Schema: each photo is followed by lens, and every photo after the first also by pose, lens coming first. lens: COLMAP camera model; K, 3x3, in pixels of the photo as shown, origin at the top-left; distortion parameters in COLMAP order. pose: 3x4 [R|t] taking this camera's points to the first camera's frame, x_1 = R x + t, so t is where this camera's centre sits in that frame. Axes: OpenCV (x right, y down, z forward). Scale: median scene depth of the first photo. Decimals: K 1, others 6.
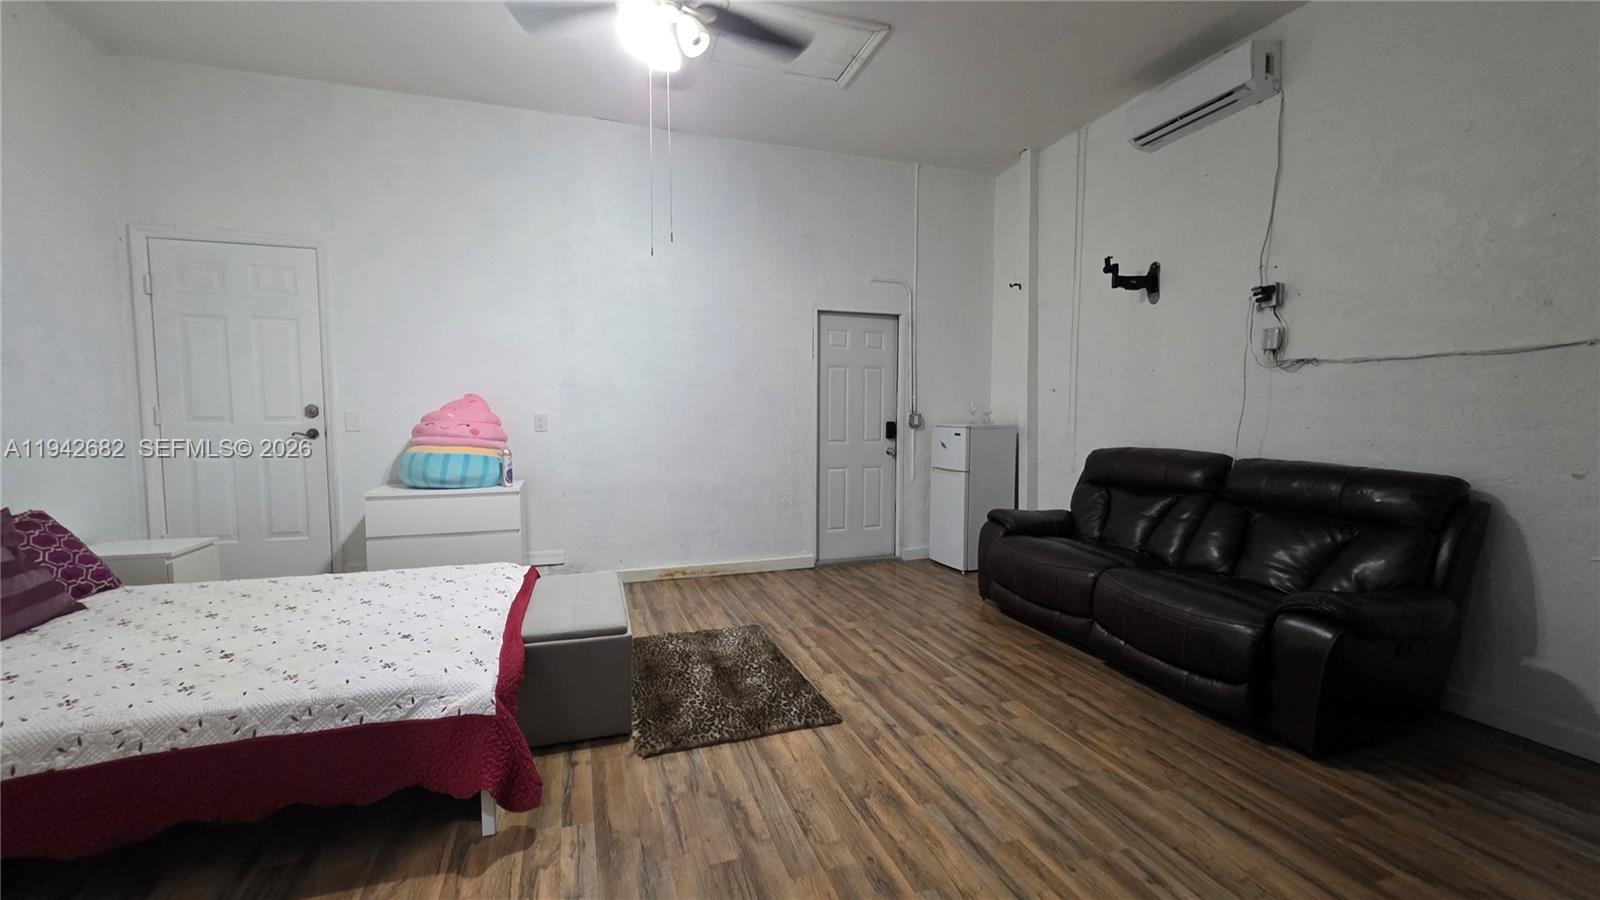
lens RADIAL K [[647.8, 0, 795.4], [0, 647.8, 454.5], [0, 0, 1]] dist [-0.003567, 0.001649]
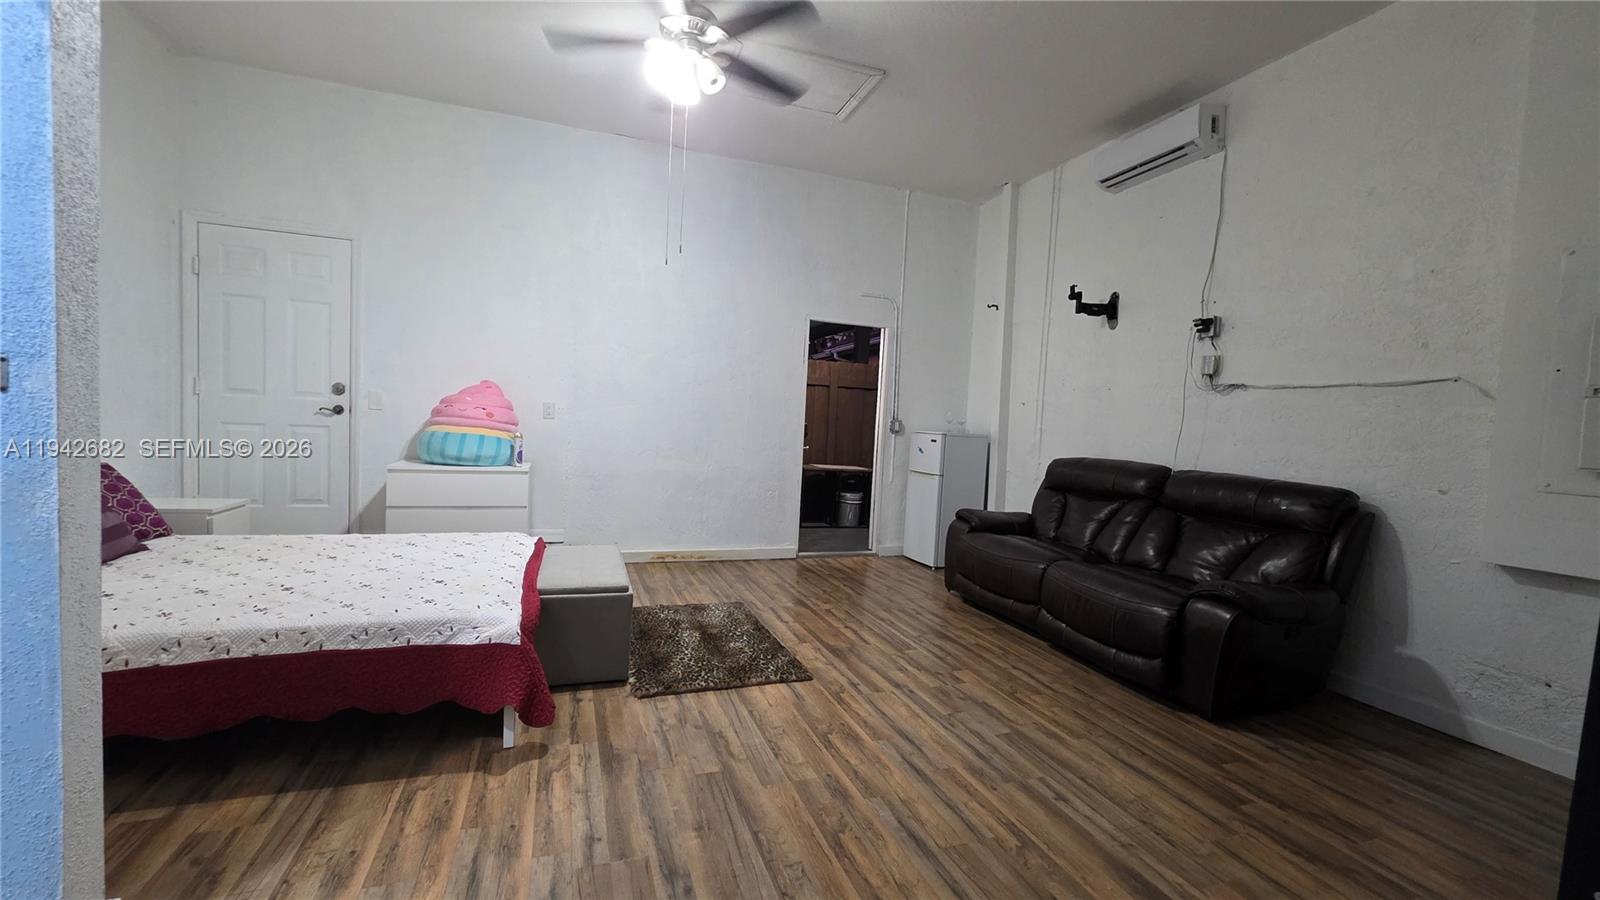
lens RADIAL K [[647.8, 0, 796.7], [0, 647.8, 449.9], [0, 0, 1]] dist [-0.003567, 0.001649]
pose [[0.998712, 0.046802, 0.019607, 0.002394], [-0.046411, 0.998723, -0.019952, 0.030747], [-0.020515, 0.019016, 0.999609, -0.139232]]
